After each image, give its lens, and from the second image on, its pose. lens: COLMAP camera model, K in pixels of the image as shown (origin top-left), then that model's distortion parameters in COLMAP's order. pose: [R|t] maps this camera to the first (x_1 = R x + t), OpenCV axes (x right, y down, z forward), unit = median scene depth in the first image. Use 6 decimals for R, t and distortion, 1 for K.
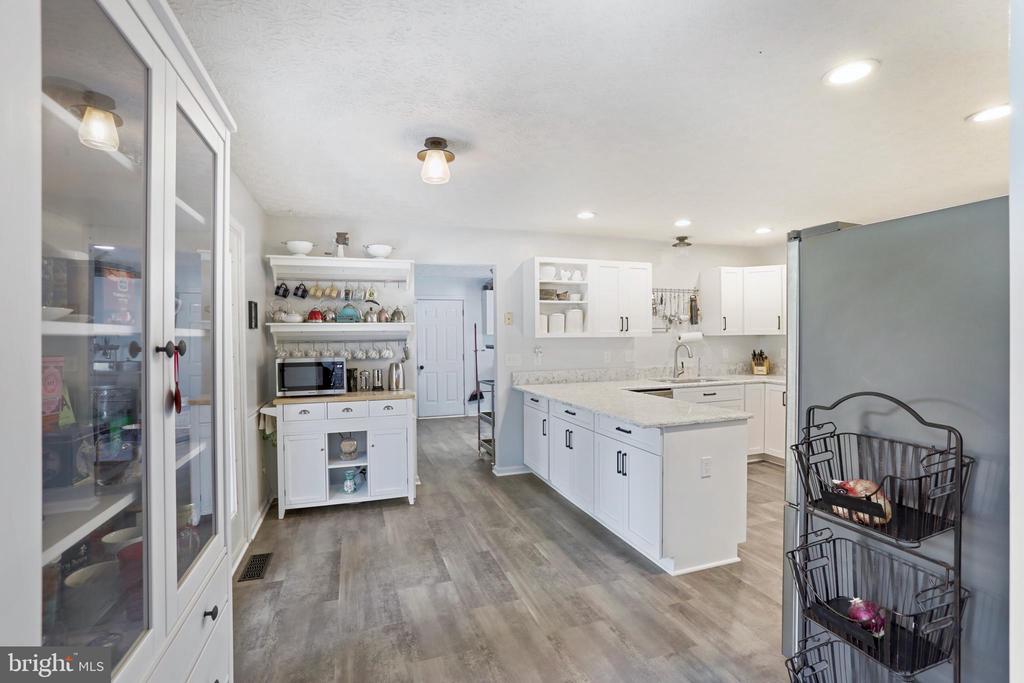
lens RADIAL K [[474.1, 0, 509.1], [0, 474.1, 338.3], [0, 0, 1]] dist [-0.025699, 0.000420]
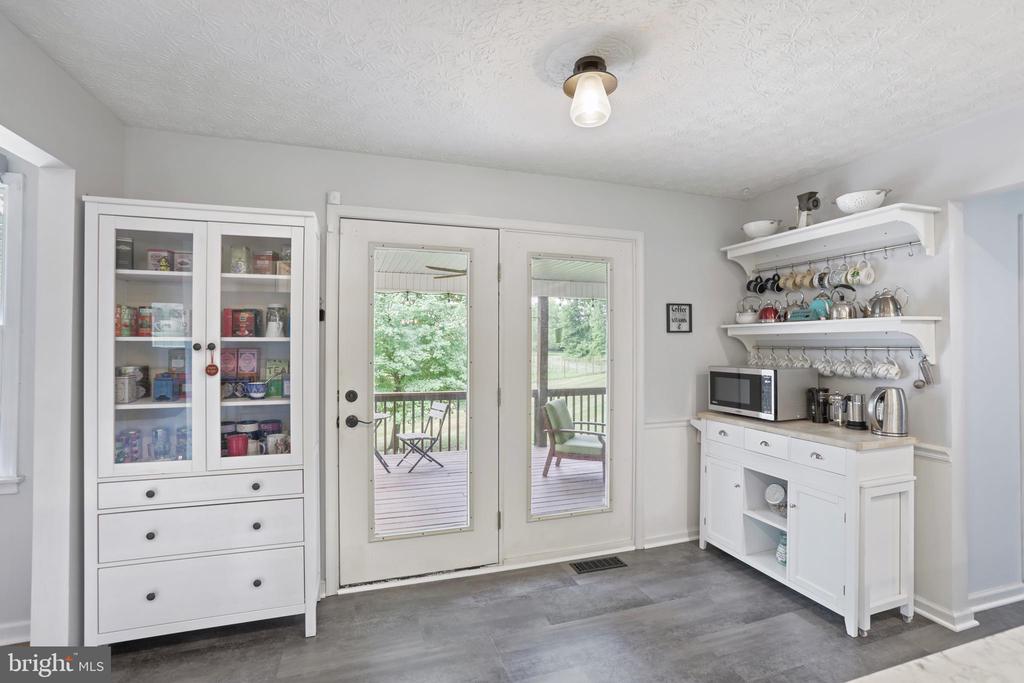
lens RADIAL K [[474.1, 0, 505.1], [0, 474.1, 338.5], [0, 0, 1]] dist [-0.025699, 0.000420]
pose [[-0.013291, 0.001489, -0.999911, 0.371879], [-0.002475, 0.999996, 0.001522, -0.007984], [0.999909, 0.002495, -0.013287, 0.604046]]
